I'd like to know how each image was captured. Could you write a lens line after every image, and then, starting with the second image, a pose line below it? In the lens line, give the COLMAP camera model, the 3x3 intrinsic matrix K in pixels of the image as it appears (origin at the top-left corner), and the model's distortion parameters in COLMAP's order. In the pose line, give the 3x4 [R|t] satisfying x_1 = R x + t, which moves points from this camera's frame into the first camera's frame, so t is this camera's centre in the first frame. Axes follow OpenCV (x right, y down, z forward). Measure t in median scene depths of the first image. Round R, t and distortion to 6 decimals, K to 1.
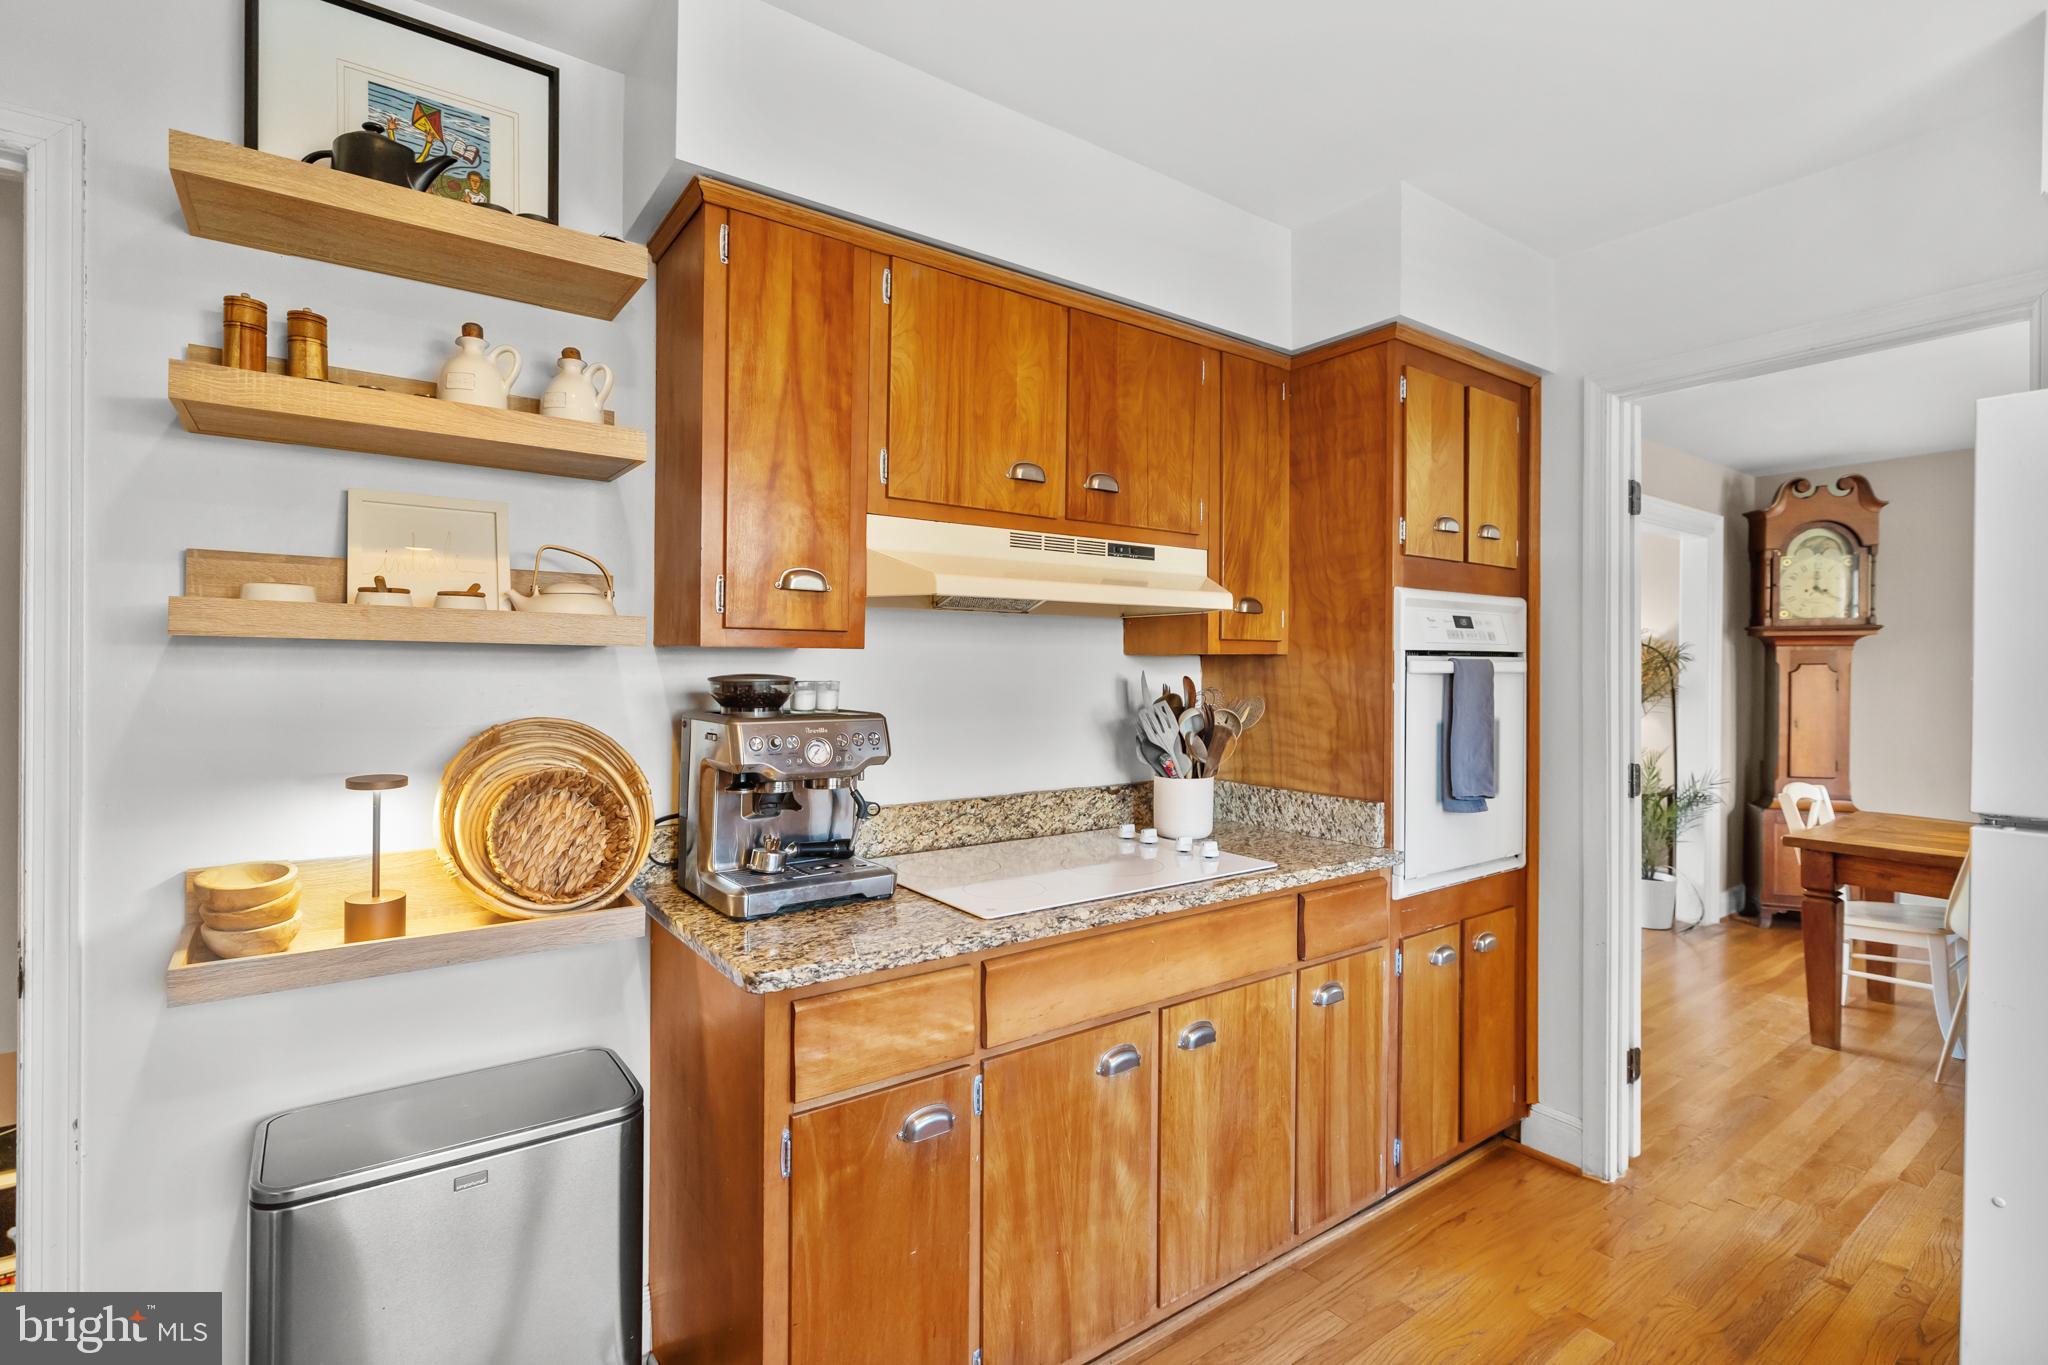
lens RADIAL K [[959.4, 0, 1021.4], [0, 959.4, 672.9], [0, 0, 1]] dist [-0.004810, 0.000301]
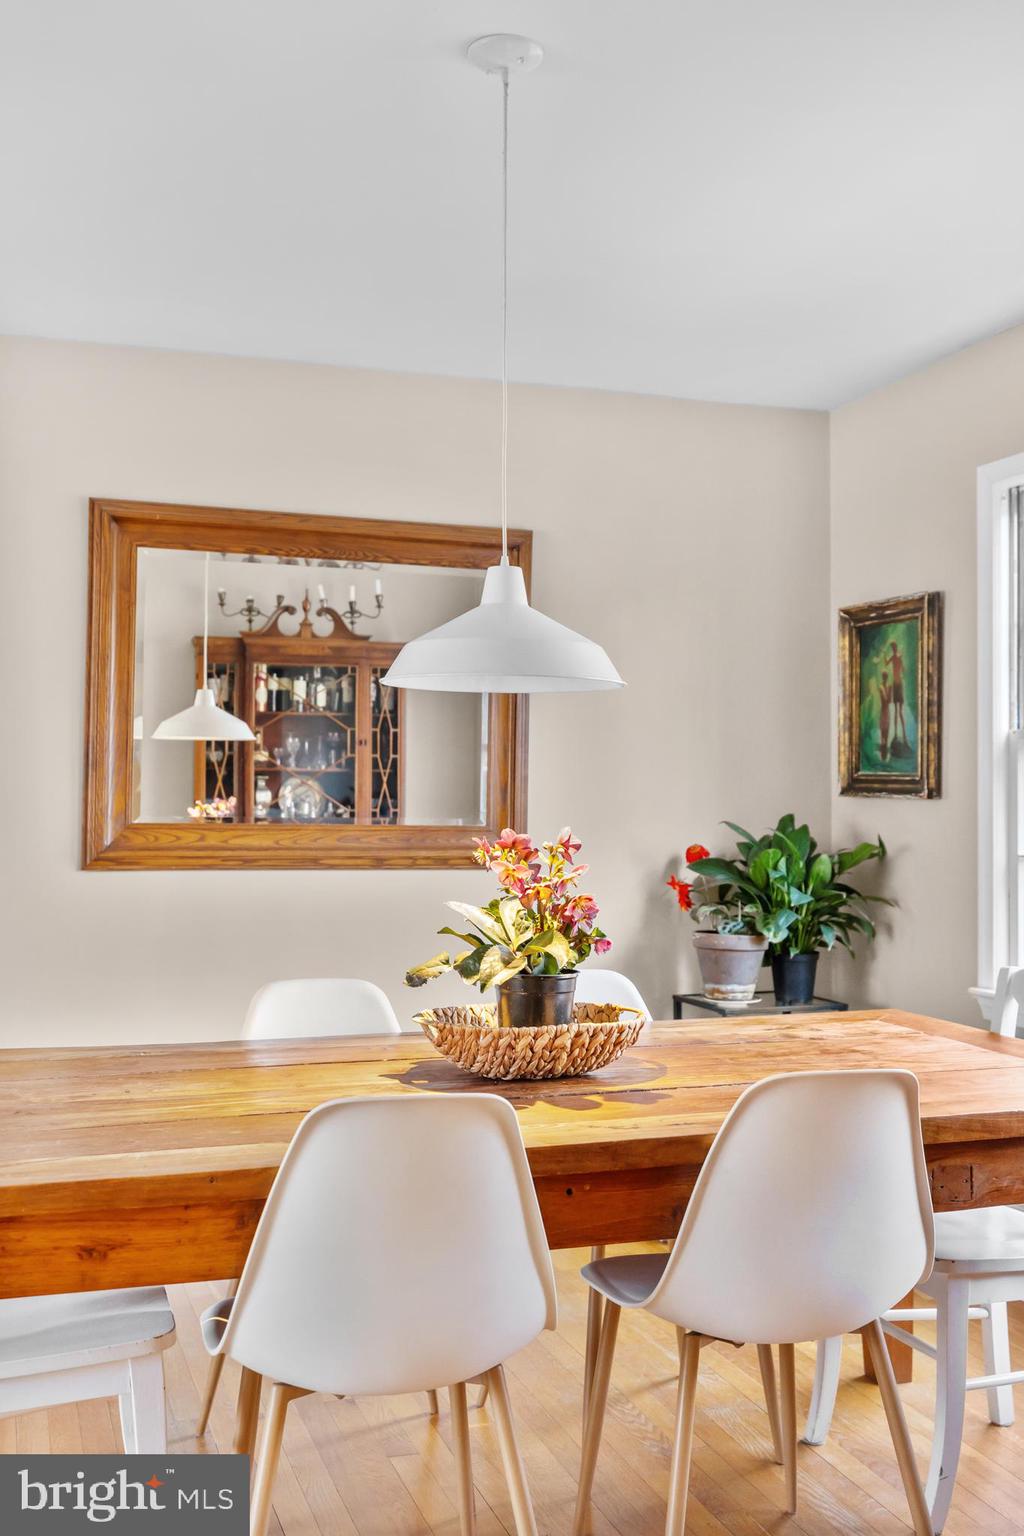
lens RADIAL K [[1551.6, 0, 519.1], [0, 1551.6, 777.7], [0, 0, 1]] dist [0.007379, 0.000000]
pose [[0.294388, 0.003427, 0.955680, 0.260610], [-0.007574, 0.999971, -0.001253, 0.021428], [-0.955656, -0.006869, 0.294405, 0.453228]]
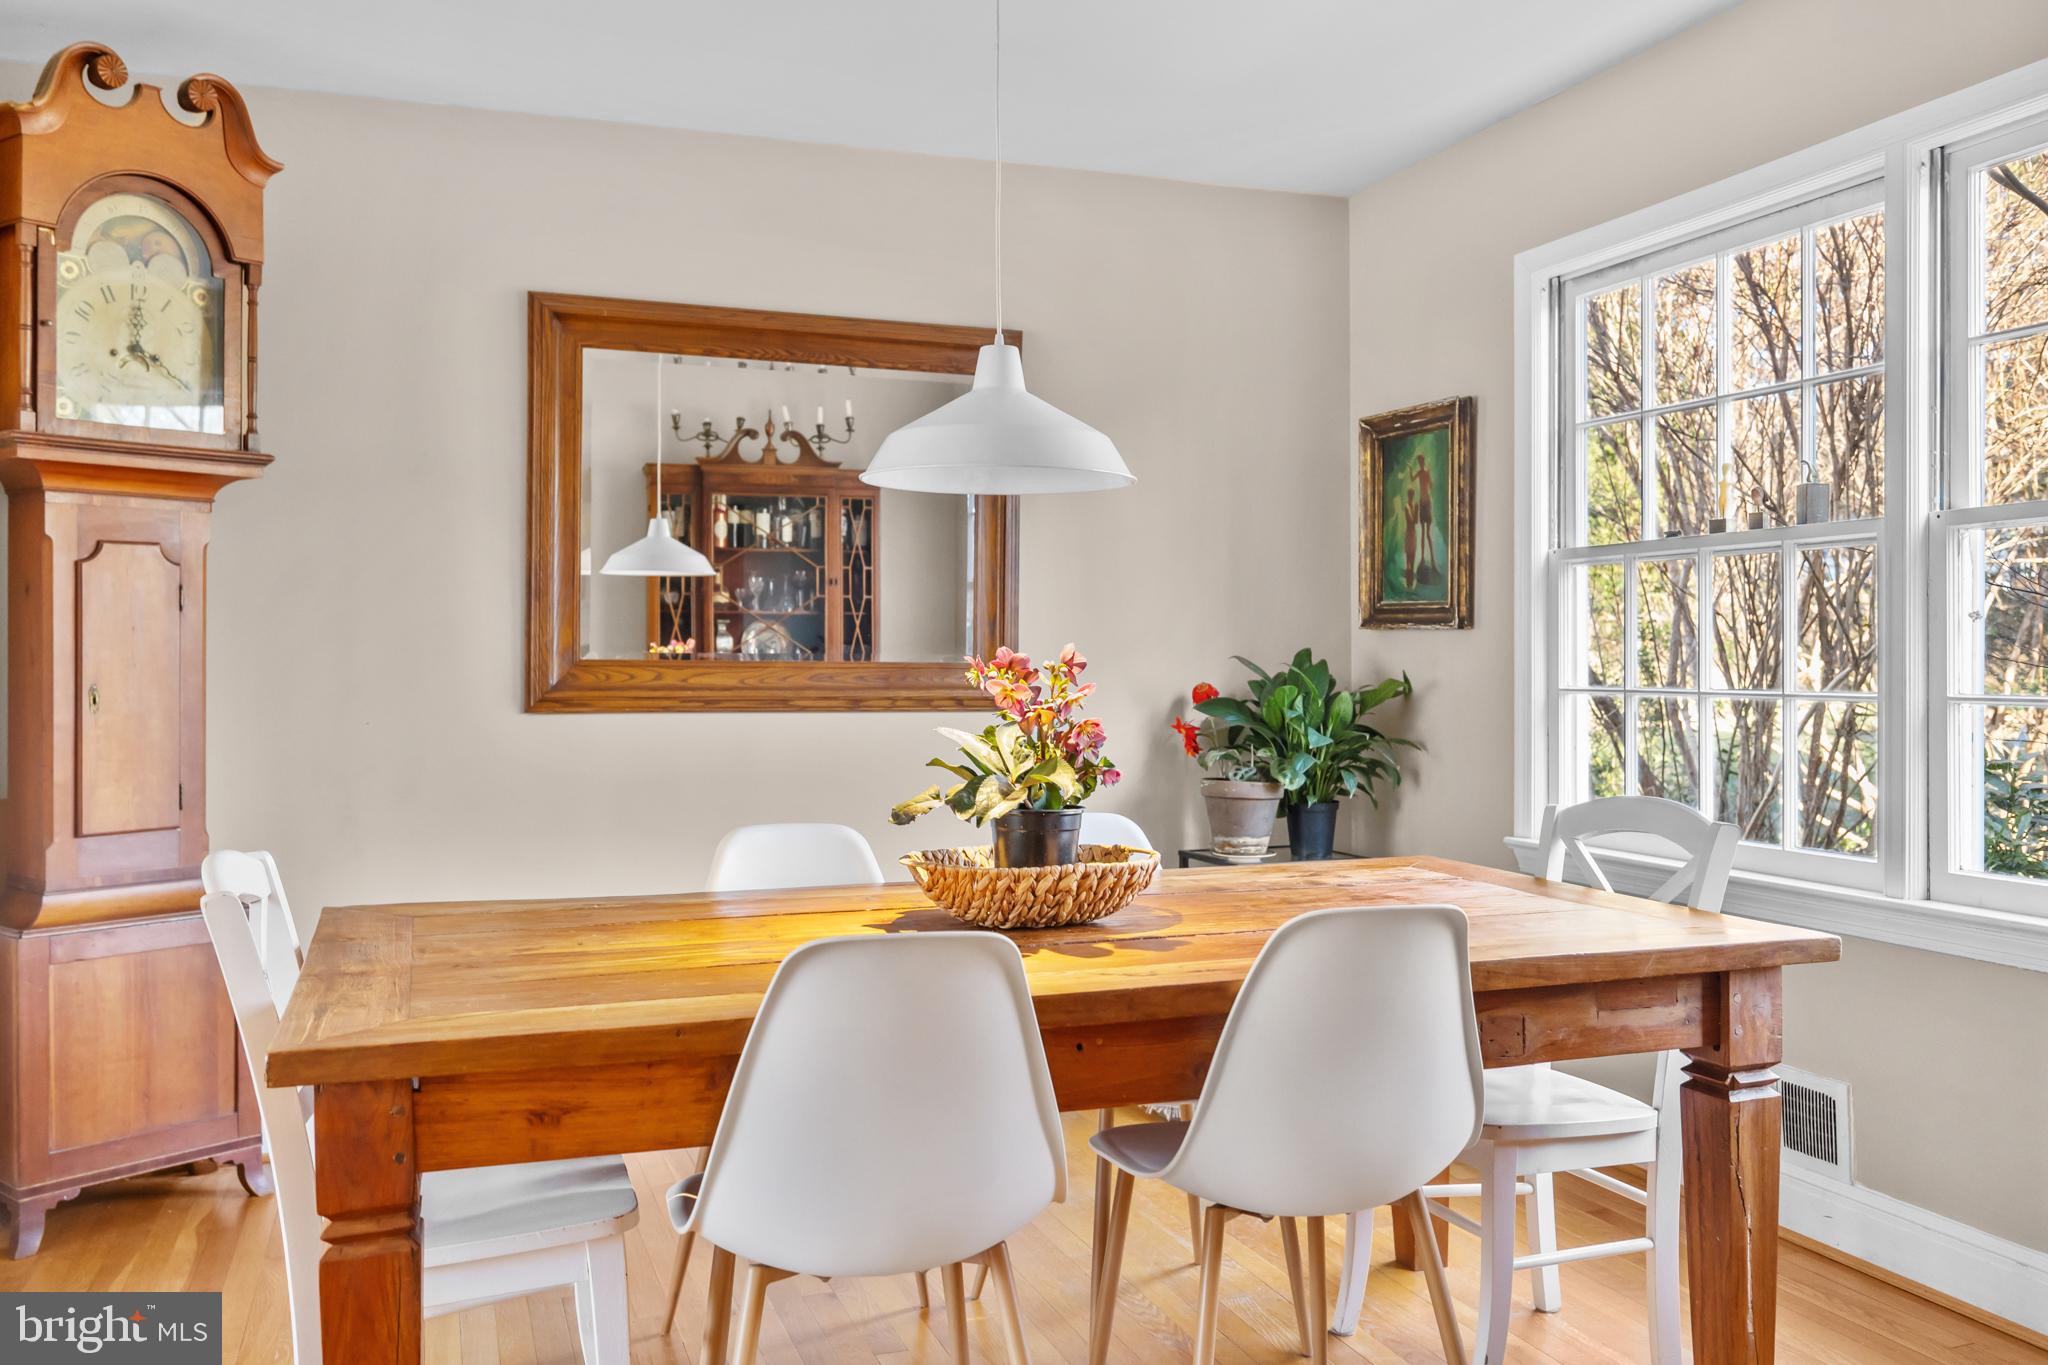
lens RADIAL K [[1659.6, 0, 1013.4], [0, 1659.6, 671.4], [0, 0, 1]] dist [0.003537, 0.004788]
pose [[0.282208, -0.009232, 0.959309, 0.279436], [0.002734, 0.999957, 0.008818, 0.039227], [-0.959349, 0.000134, 0.282221, 0.465835]]
